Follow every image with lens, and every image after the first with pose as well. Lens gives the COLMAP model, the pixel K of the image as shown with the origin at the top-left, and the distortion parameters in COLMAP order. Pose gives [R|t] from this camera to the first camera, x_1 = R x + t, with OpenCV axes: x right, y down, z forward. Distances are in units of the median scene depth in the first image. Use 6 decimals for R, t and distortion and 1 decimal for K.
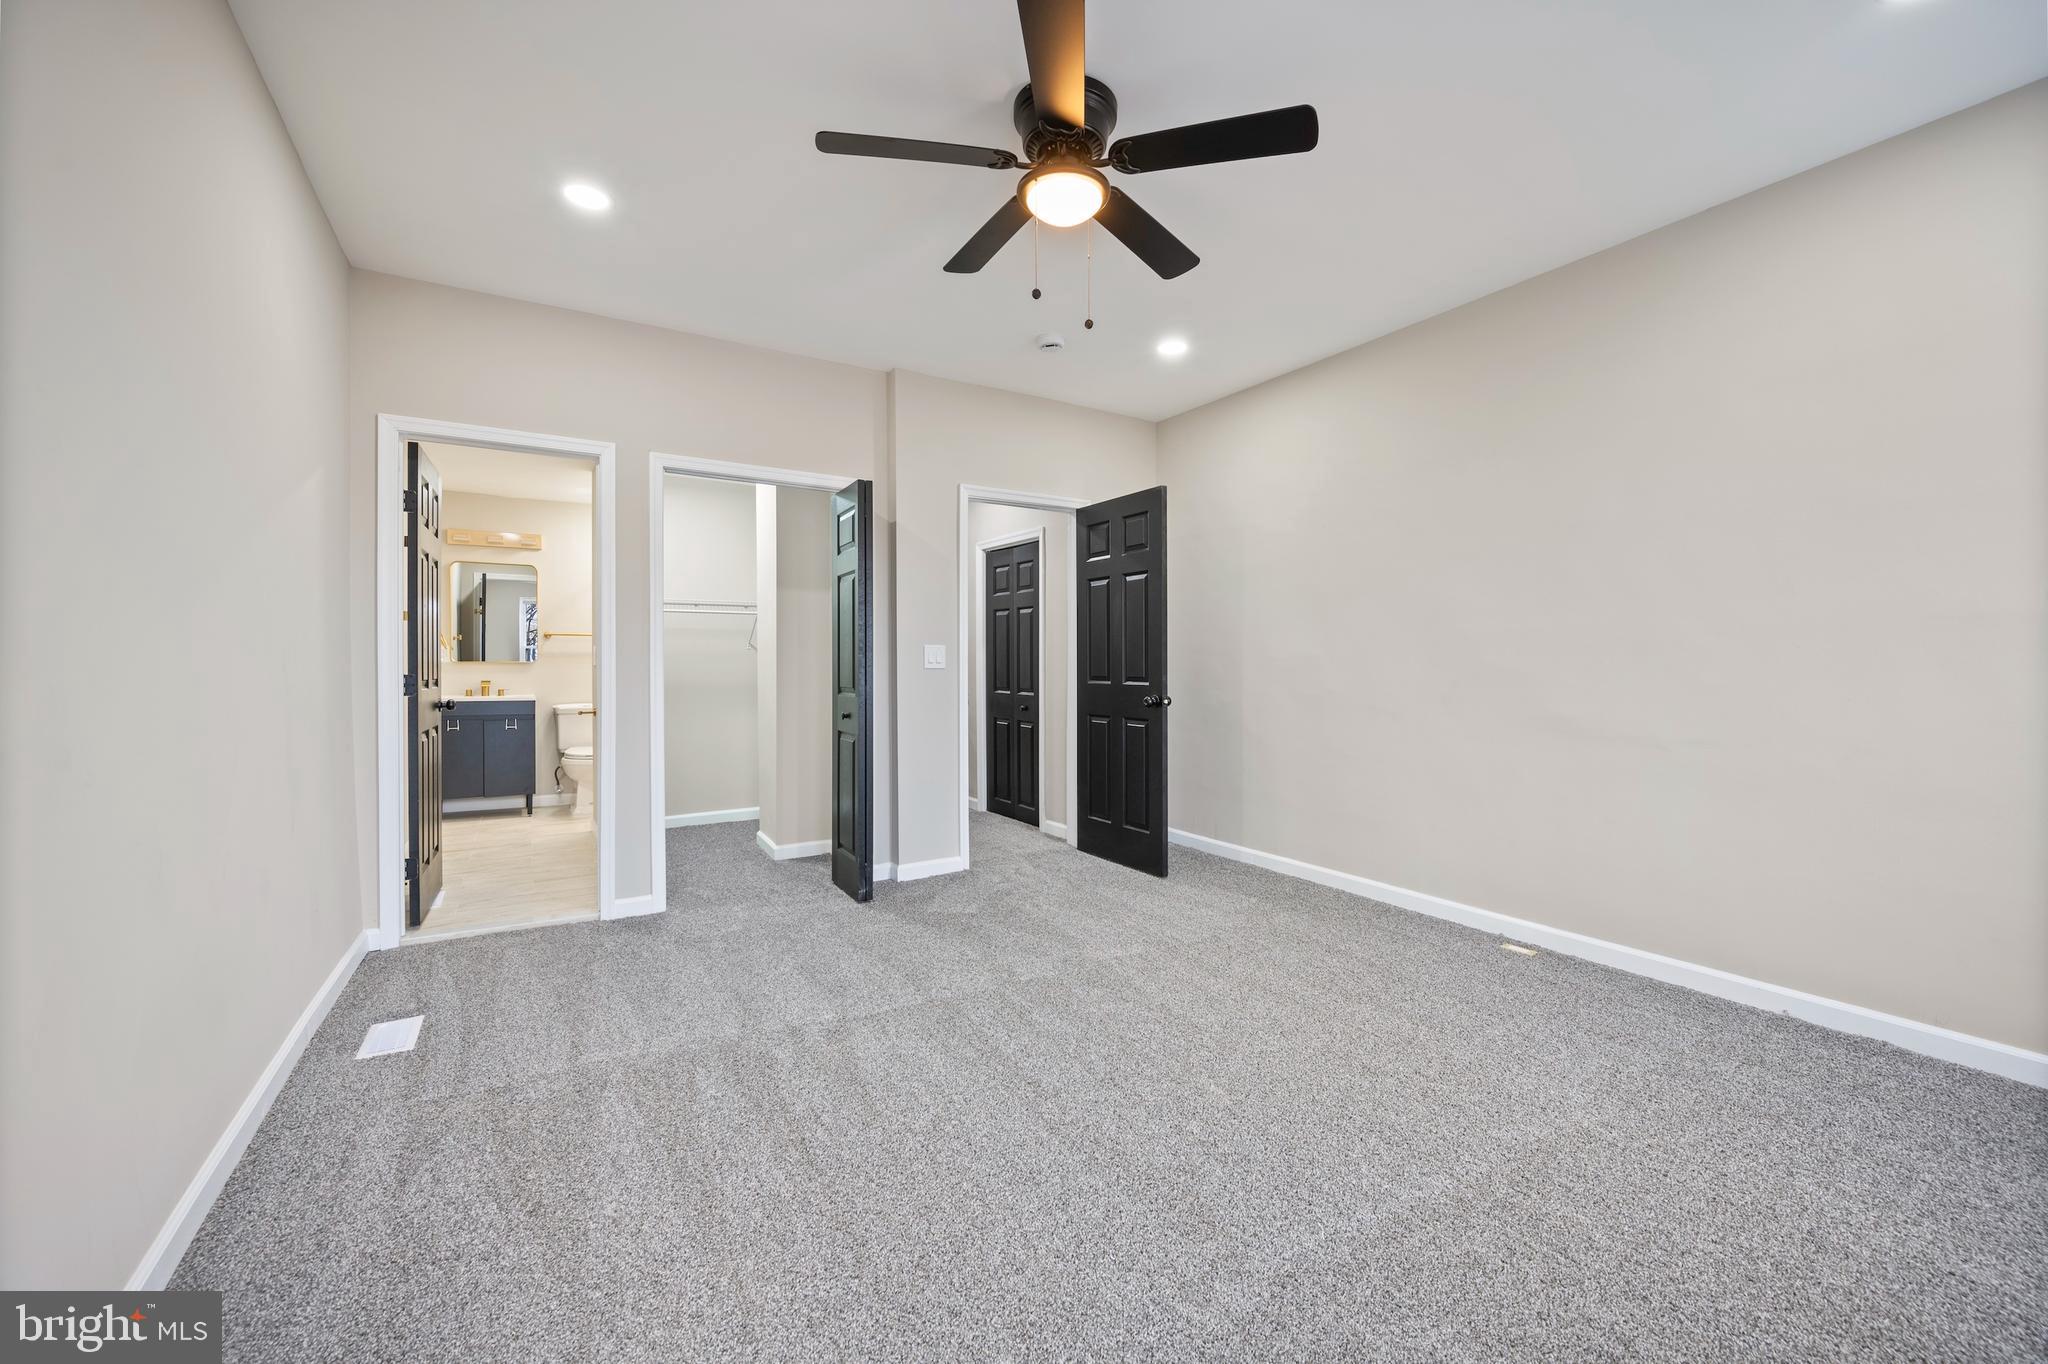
lens RADIAL K [[791.3, 0, 1018.0], [0, 791.3, 676.2], [0, 0, 1]] dist [-0.001146, -0.000127]
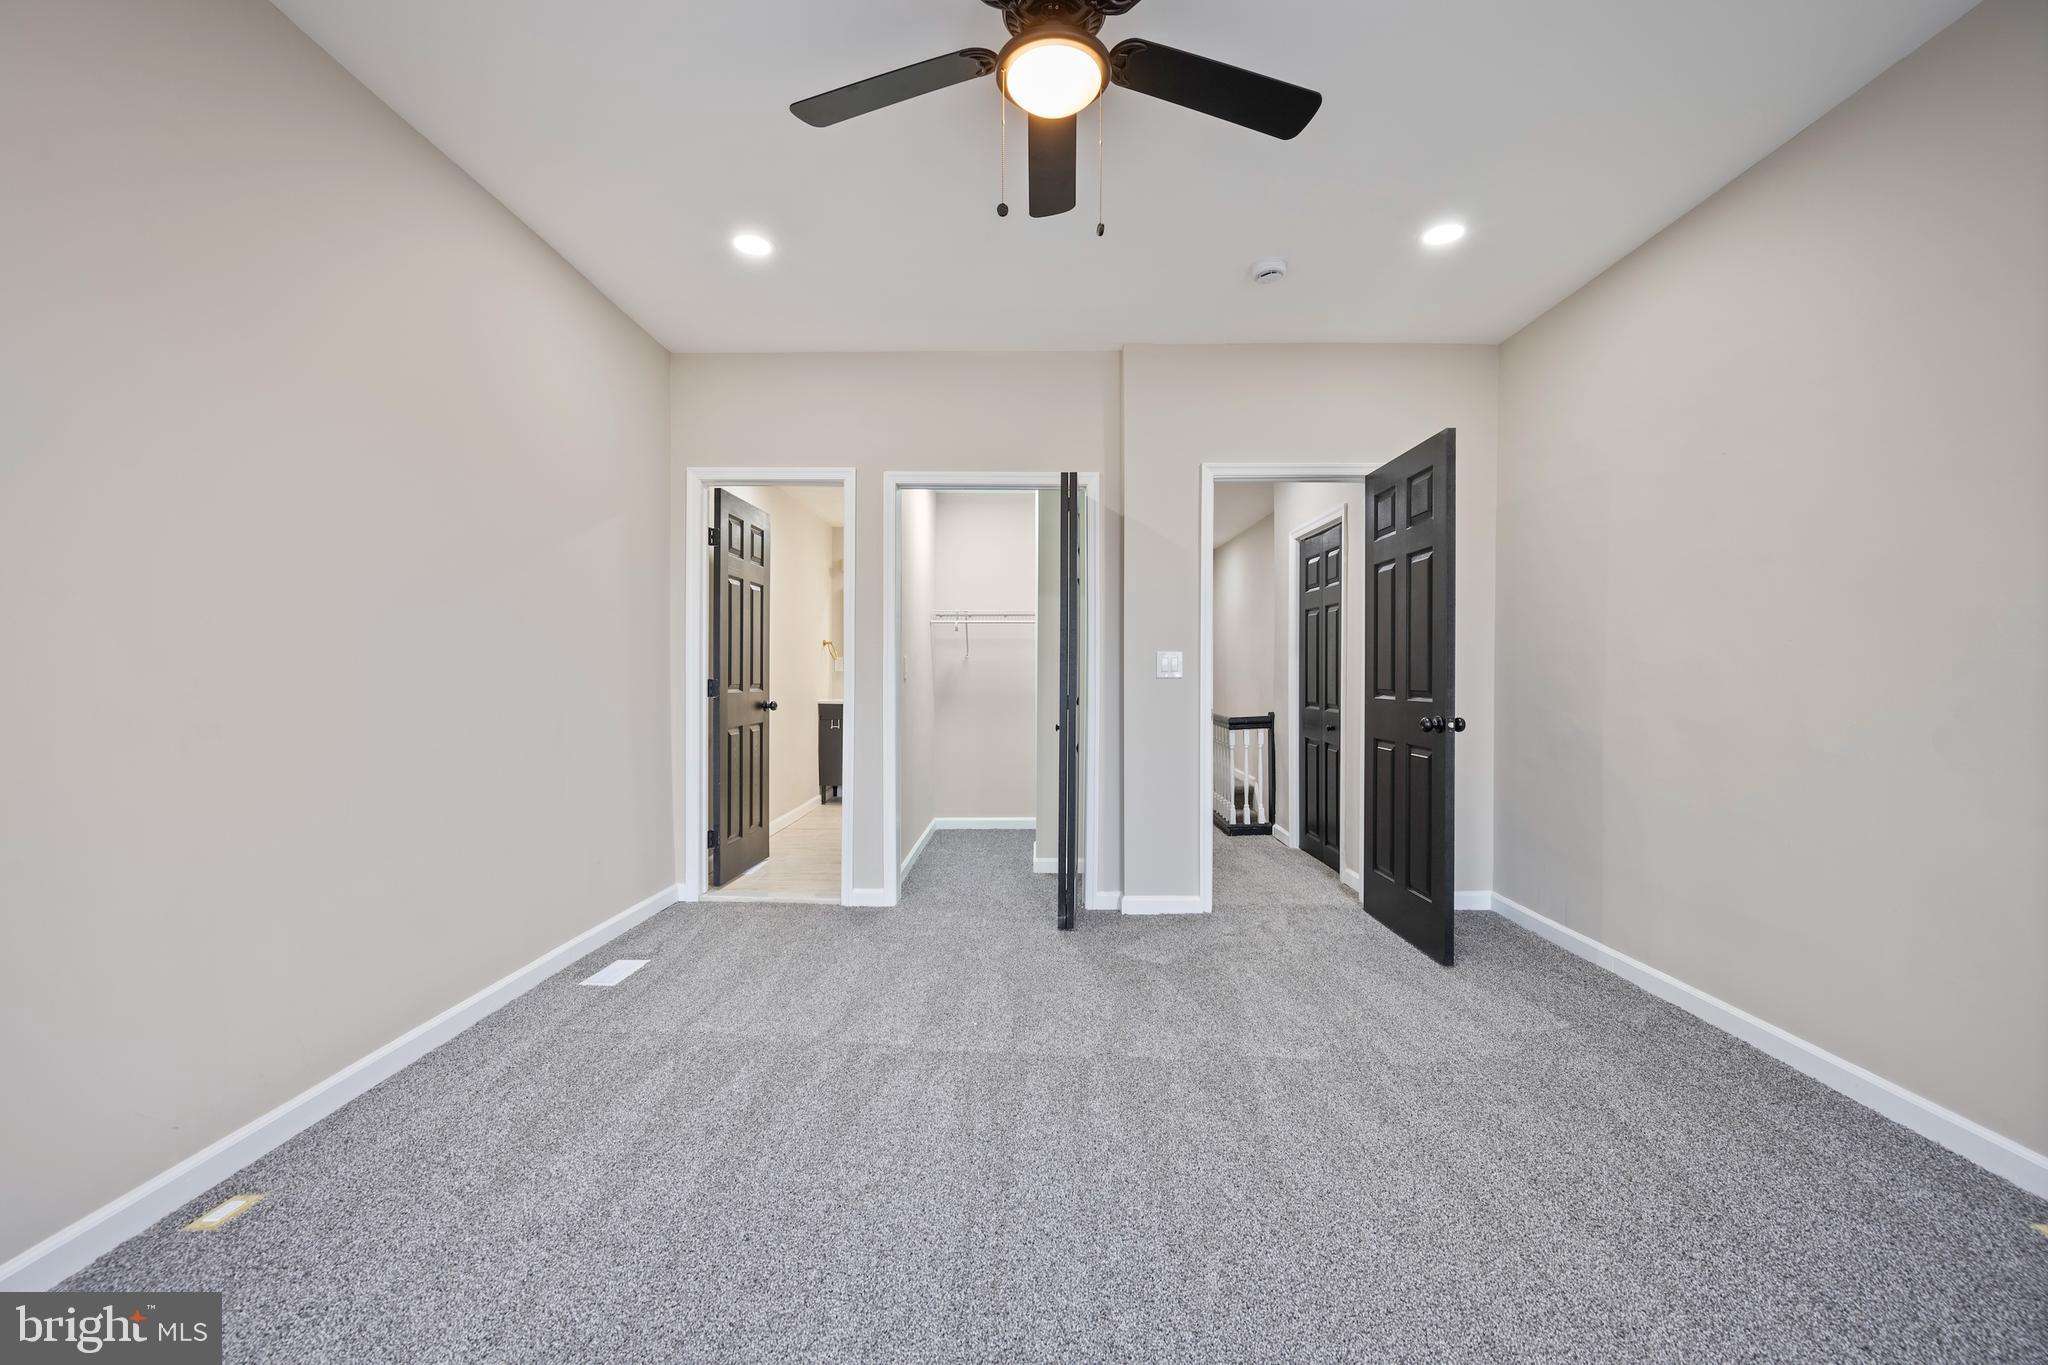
lens RADIAL K [[815.5, 0, 1029.9], [0, 815.5, 689.0], [0, 0, 1]] dist [-0.000940, -0.000354]
pose [[0.848364, 0.013214, -0.529249, 0.289237], [-0.013606, 0.999902, 0.003154, 0.002296], [0.529239, 0.004526, 0.848461, 0.182146]]
